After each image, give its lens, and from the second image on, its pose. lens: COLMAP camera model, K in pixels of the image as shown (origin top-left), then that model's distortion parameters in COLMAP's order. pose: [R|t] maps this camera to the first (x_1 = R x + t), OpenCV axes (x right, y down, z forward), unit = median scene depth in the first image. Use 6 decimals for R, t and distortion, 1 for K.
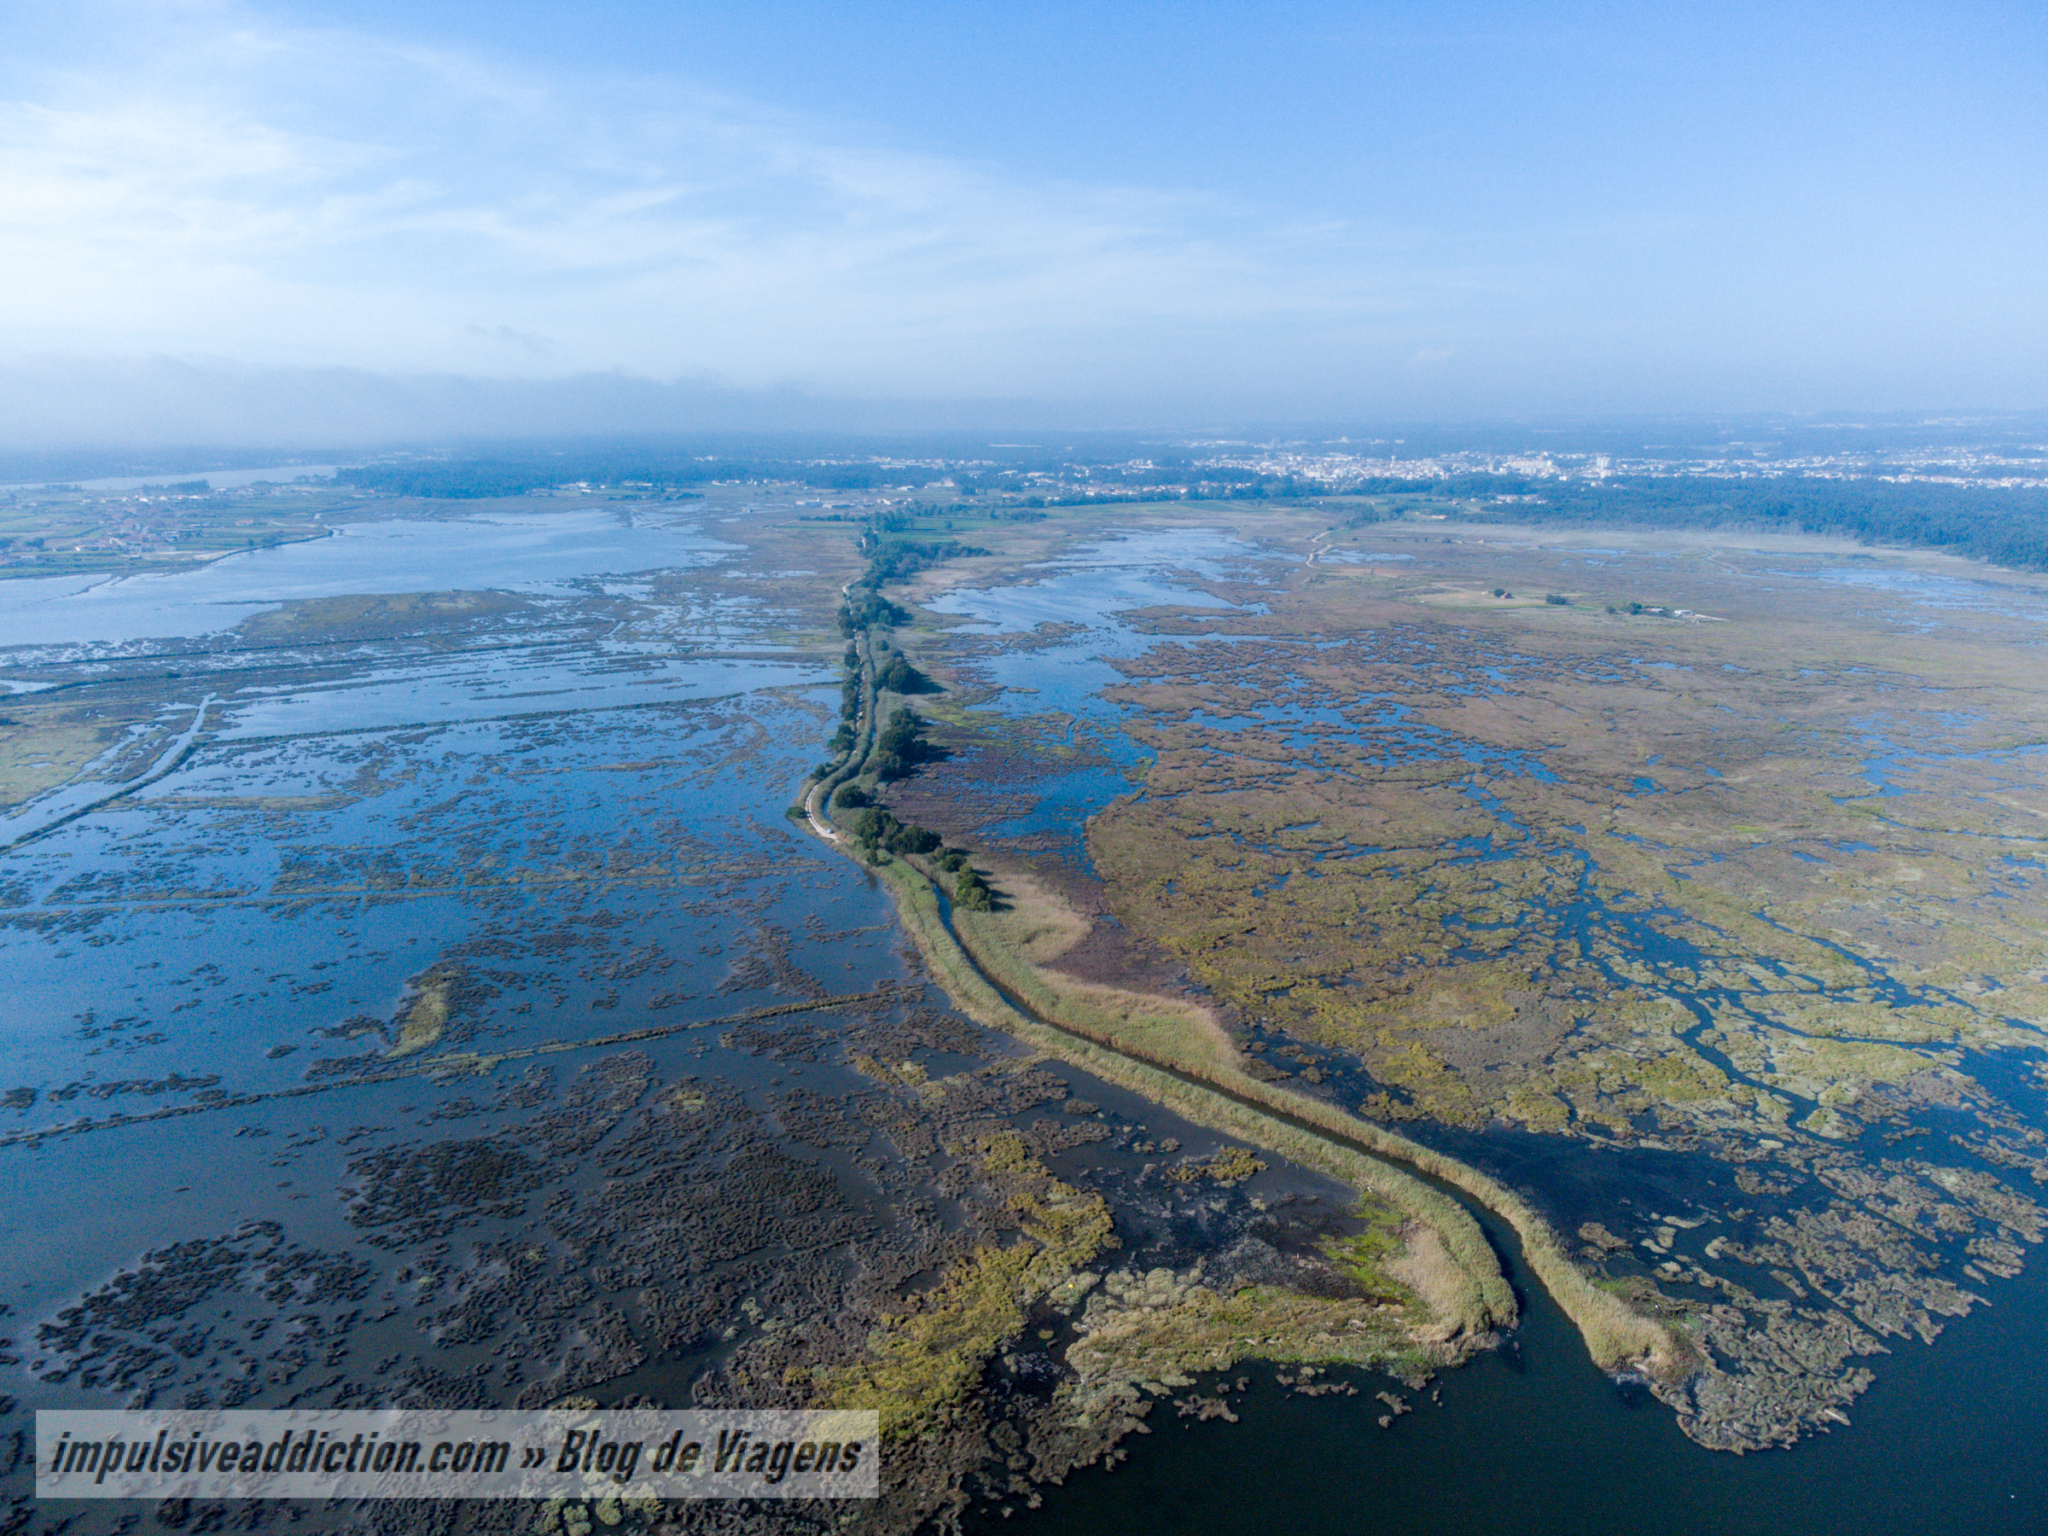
lens RADIAL K [[1522.8, 0, 1026.3], [0, 1522.8, 769.6], [0, 0, 1]] dist [0.019015, 0.011555]
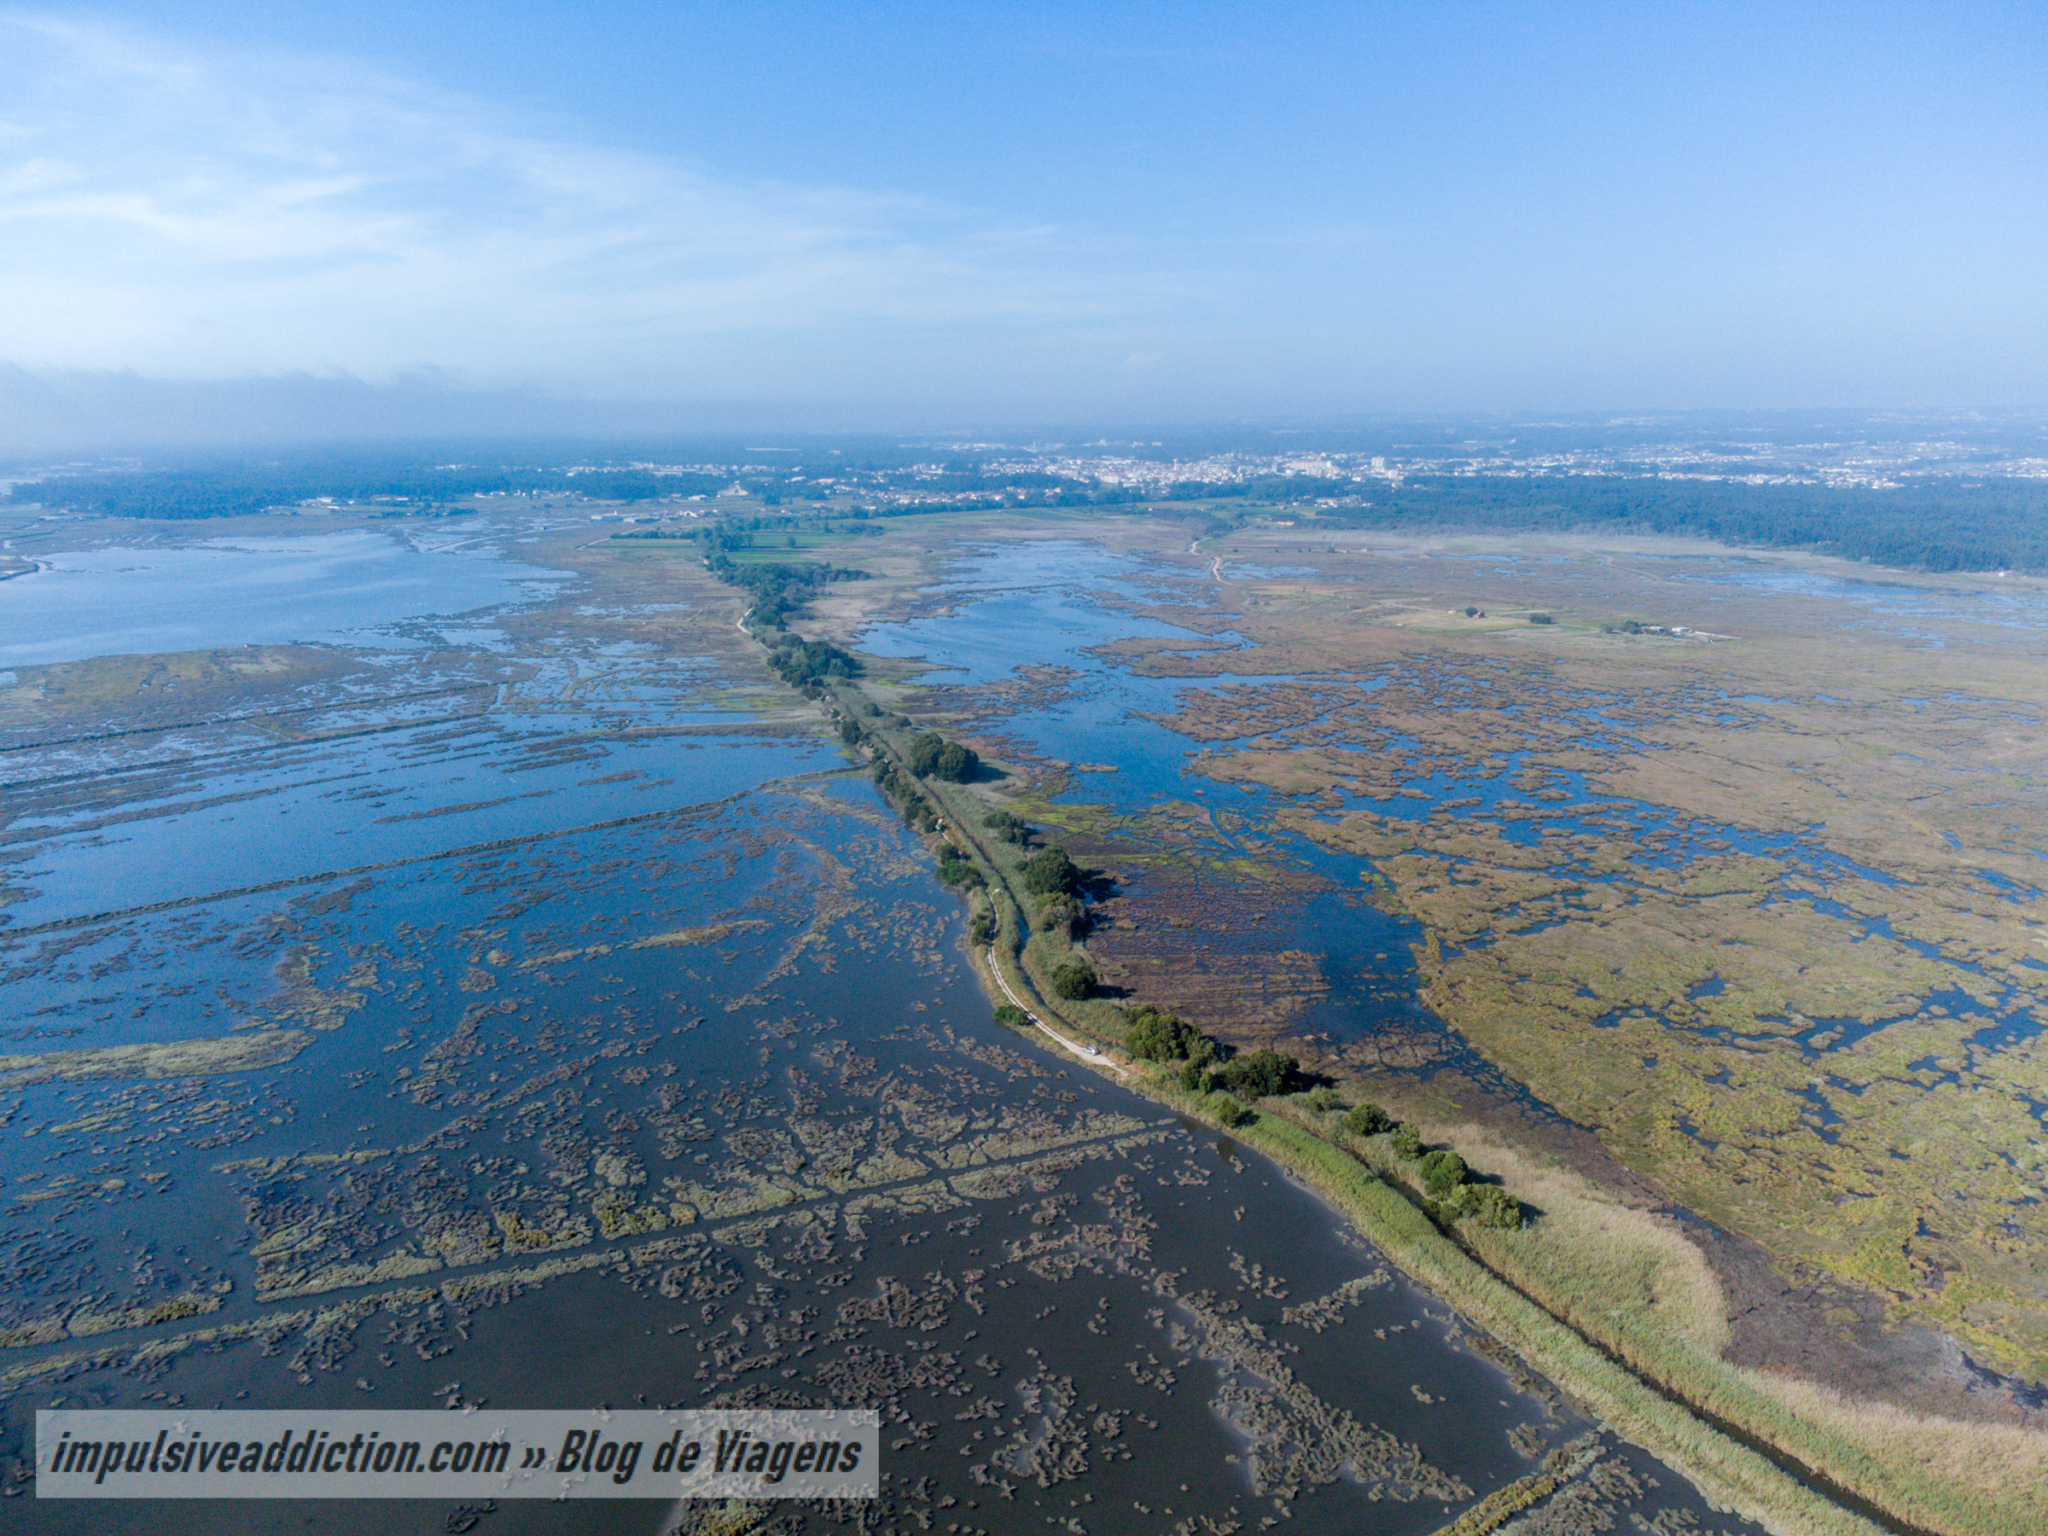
lens RADIAL K [[1522.8, 0, 1020.8], [0, 1522.8, 772.5], [0, 0, 1]] dist [0.019015, 0.011555]
pose [[0.984762, -0.044108, 0.168224, -0.209412], [0.044034, 0.999021, 0.004170, -0.066579], [-0.168243, 0.003301, 0.985740, 0.277962]]
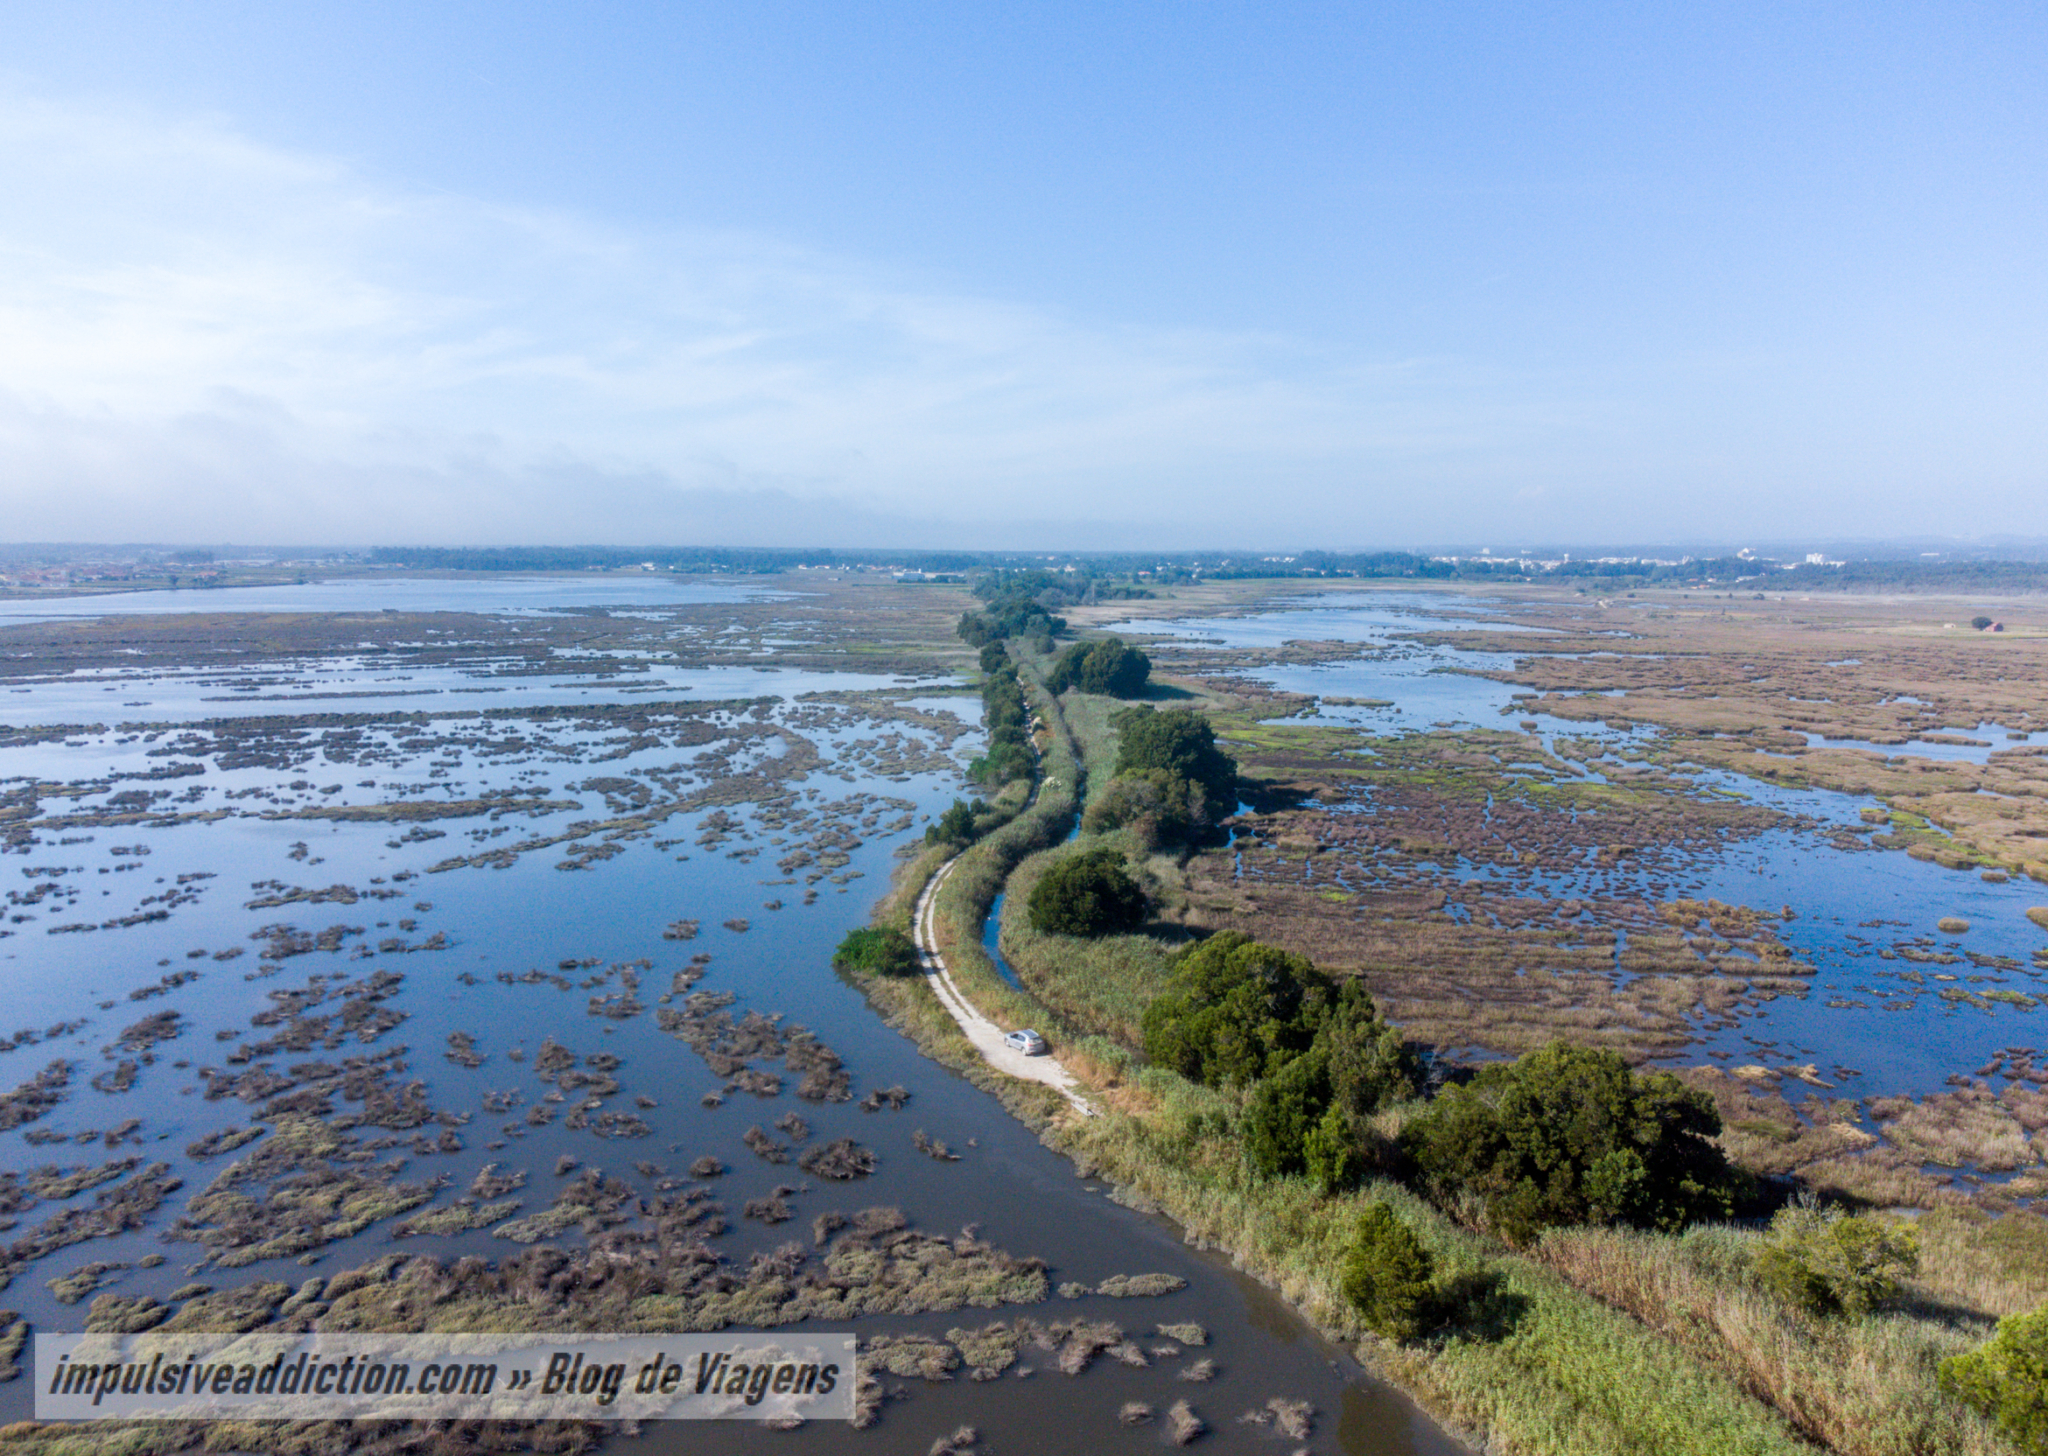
lens RADIAL K [[1555.1, 0, 1007.0], [0, 1555.1, 726.5], [0, 0, 1]] dist [0.009272, -0.004625]
pose [[0.997257, 0.004311, -0.073890, -0.091638], [-0.012961, 0.993048, -0.116991, 0.017193], [0.072872, 0.117628, 0.990380, 0.612857]]
